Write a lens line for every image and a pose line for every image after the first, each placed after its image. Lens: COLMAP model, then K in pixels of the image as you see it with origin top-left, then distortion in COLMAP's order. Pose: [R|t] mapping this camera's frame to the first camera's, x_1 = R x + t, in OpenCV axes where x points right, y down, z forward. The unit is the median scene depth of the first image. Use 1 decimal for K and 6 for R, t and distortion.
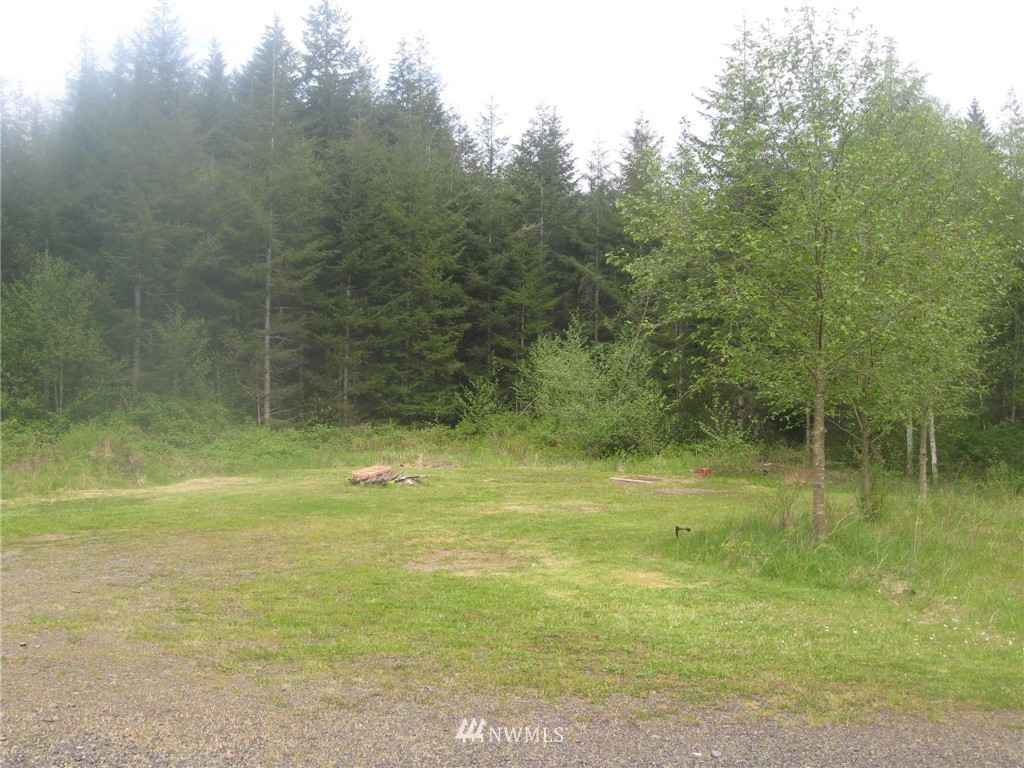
lens RADIAL K [[1066.6, 0, 512.0], [0, 1066.6, 384.0], [0, 0, 1]] dist [-0.129764, 0.047606]
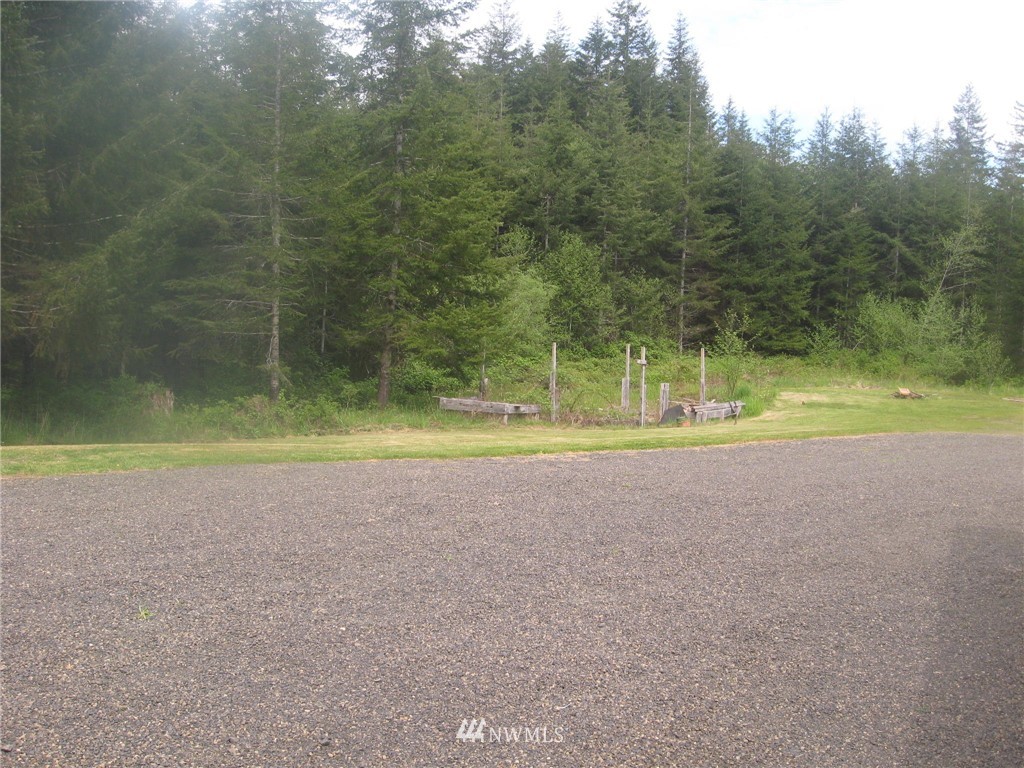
lens RADIAL K [[1066.6, 0, 512.0], [0, 1066.6, 384.0], [0, 0, 1]] dist [-0.129764, 0.047606]
pose [[0.995274, 0.033785, -0.091044, -0.291777], [-0.027092, 0.996907, 0.073771, -0.016320], [0.093255, -0.070956, 0.993111, -0.362678]]
